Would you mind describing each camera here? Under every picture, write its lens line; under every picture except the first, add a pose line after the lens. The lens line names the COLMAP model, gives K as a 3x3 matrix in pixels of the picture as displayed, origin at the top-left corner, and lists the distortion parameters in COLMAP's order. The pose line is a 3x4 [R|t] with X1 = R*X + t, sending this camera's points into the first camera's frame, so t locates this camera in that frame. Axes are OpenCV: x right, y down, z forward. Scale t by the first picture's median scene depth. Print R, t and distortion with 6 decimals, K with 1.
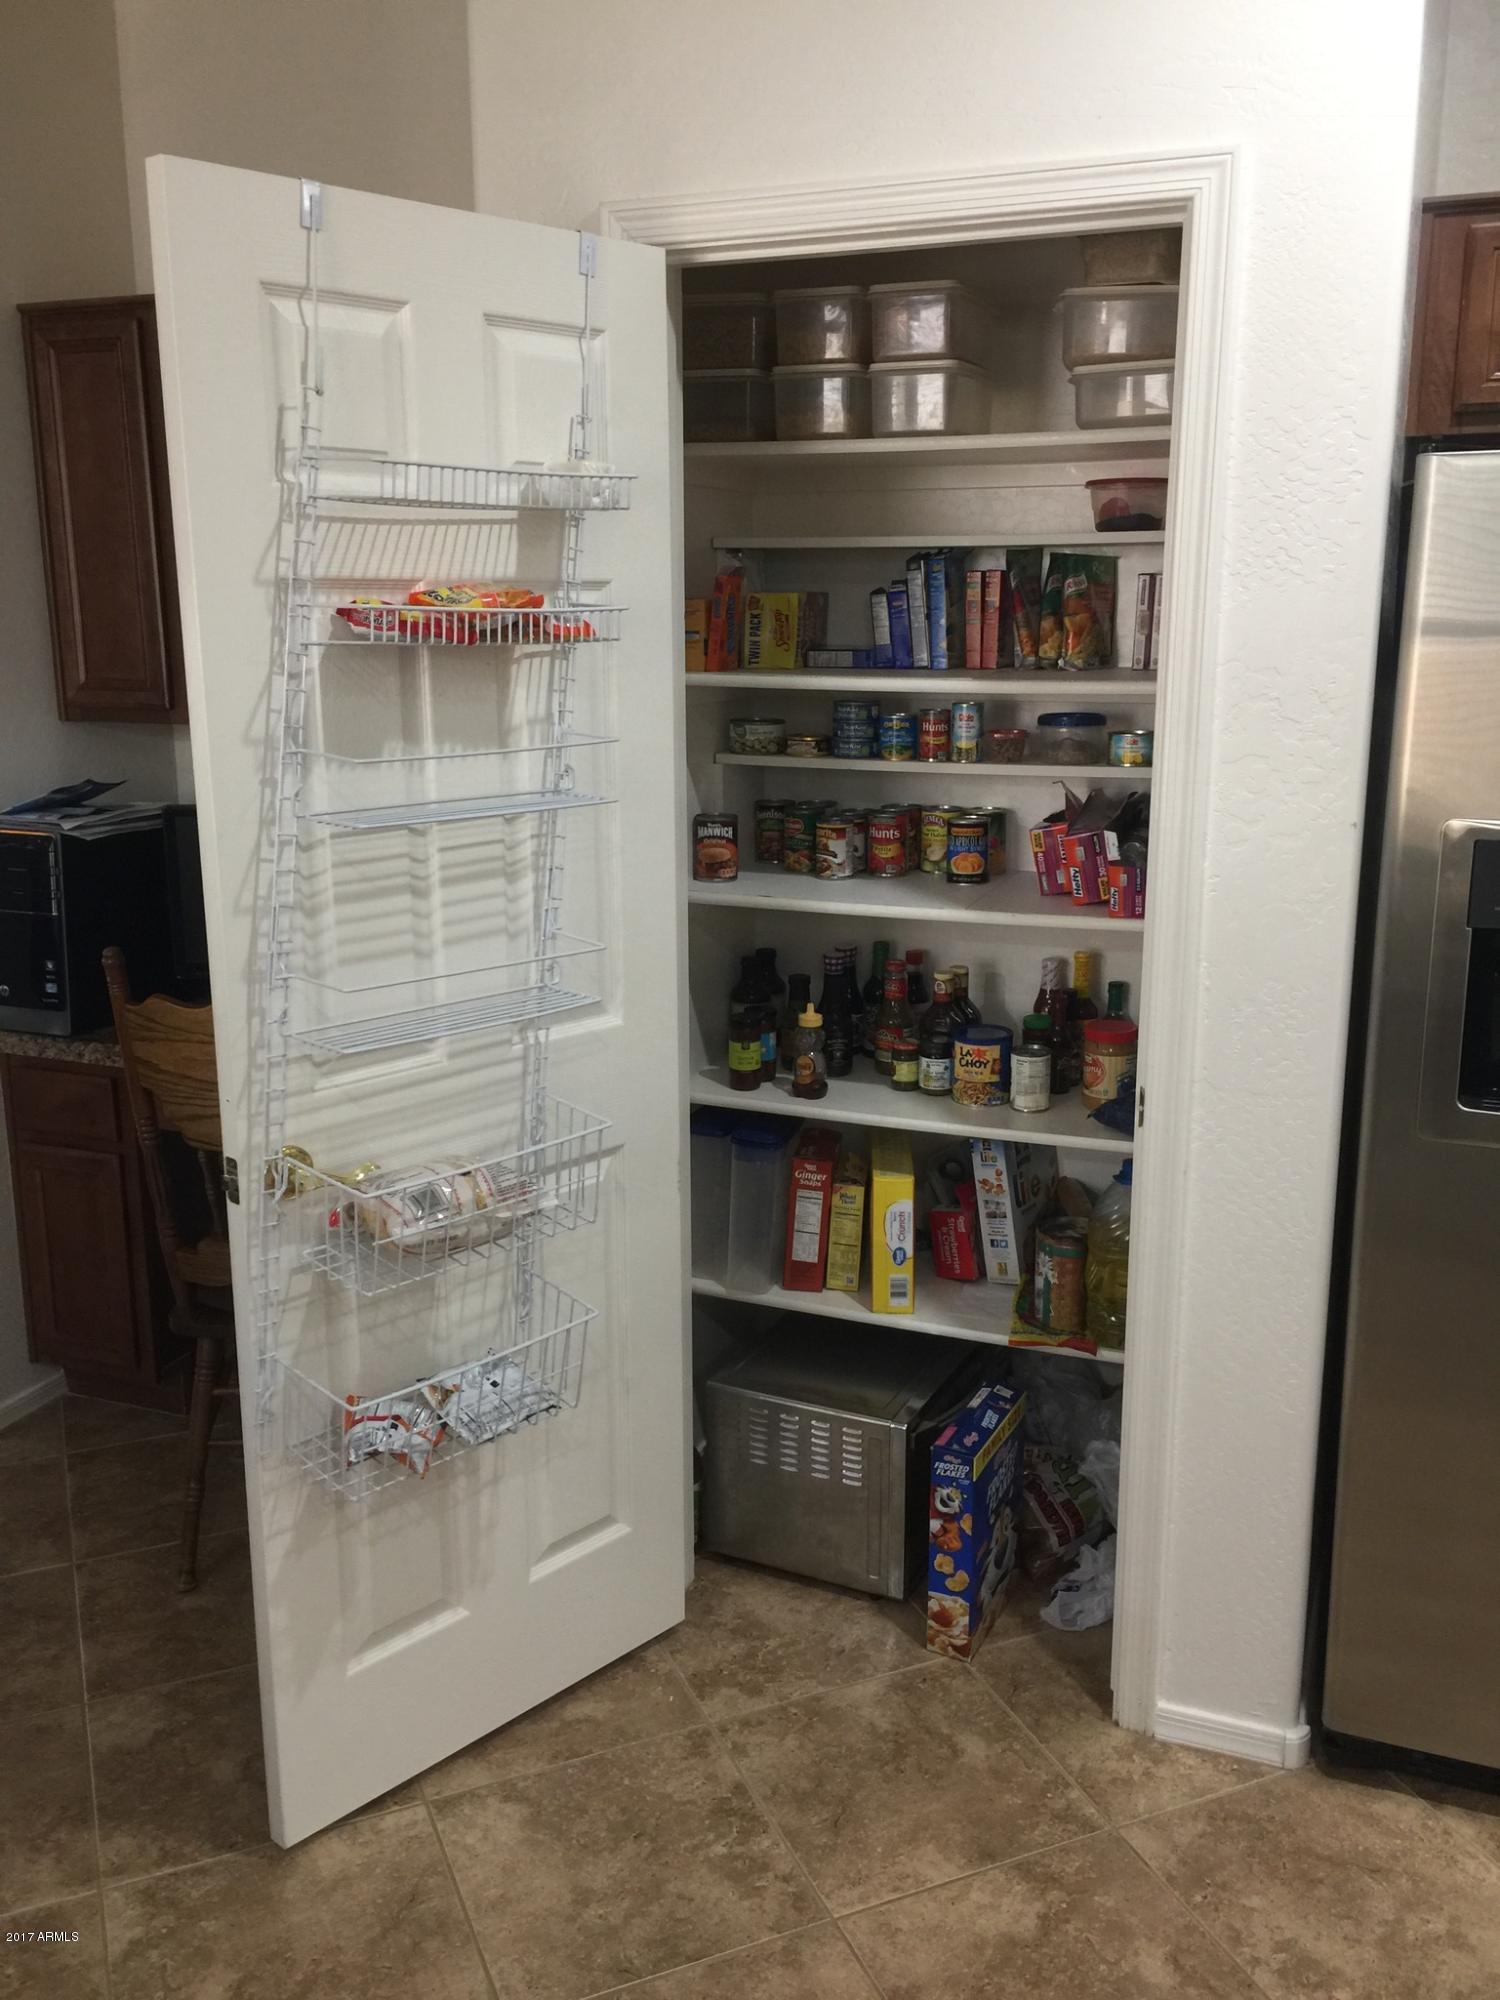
lens RADIAL K [[1719.9, 0, 750.0], [0, 1719.9, 1000.0], [0, 0, 1]] dist [0.084683, -0.094375]
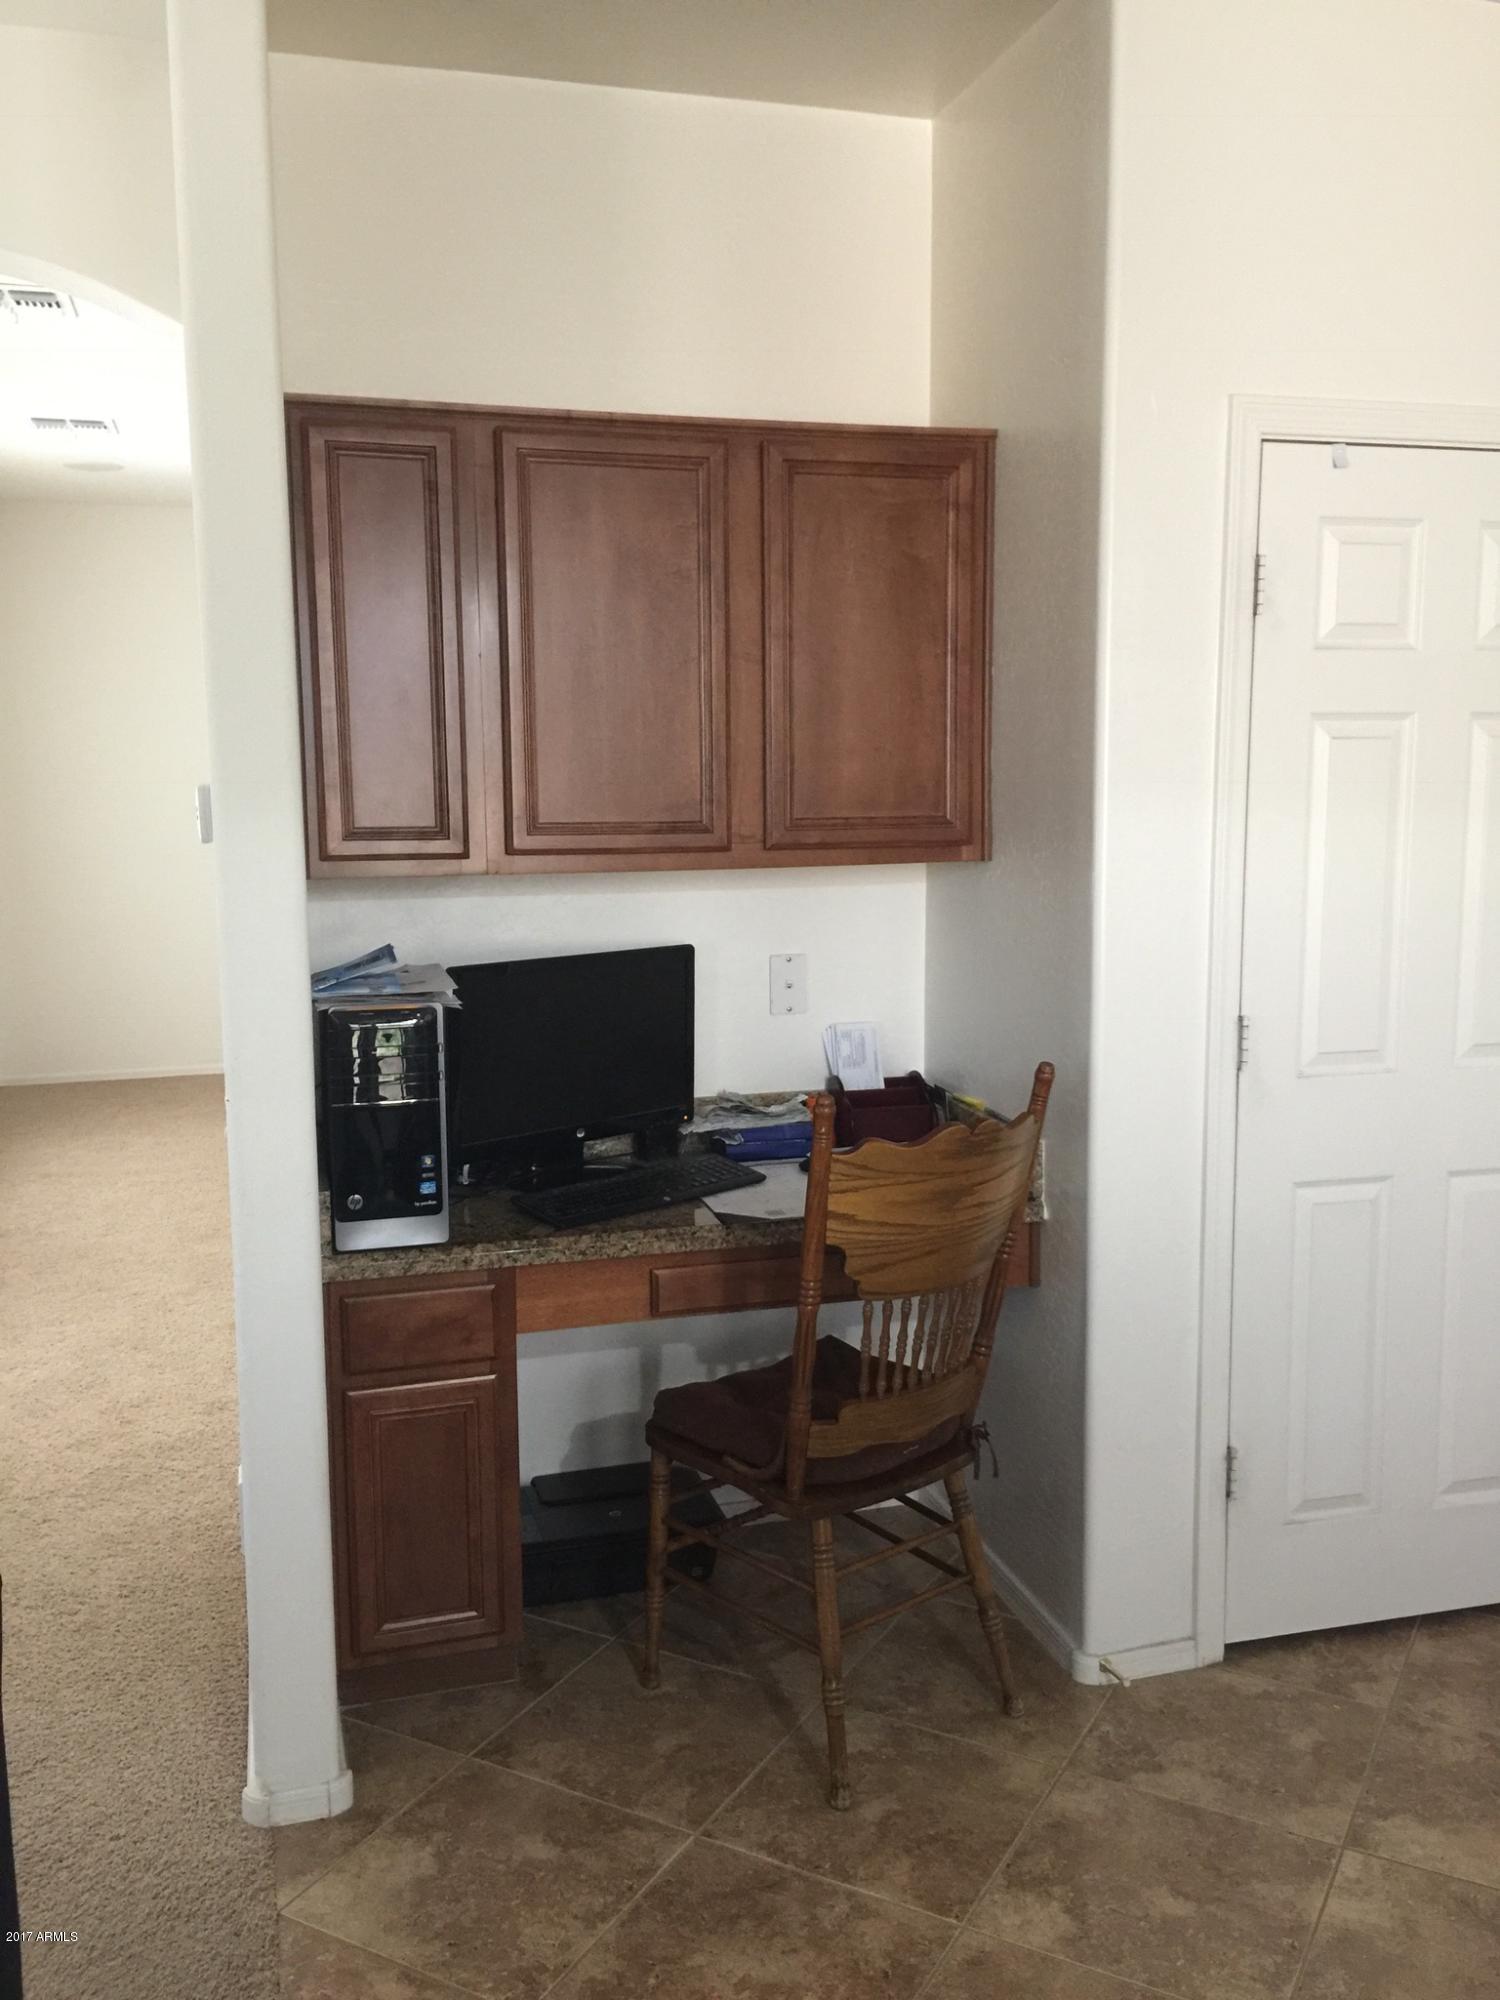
lens RADIAL K [[1719.9, 0, 750.0], [0, 1719.9, 1000.0], [0, 0, 1]] dist [0.084683, -0.094375]
pose [[0.774831, -0.091032, 0.625580, -0.793762], [0.143596, 0.989055, -0.033932, -0.046010], [-0.615644, 0.116122, 0.779422, 0.245639]]
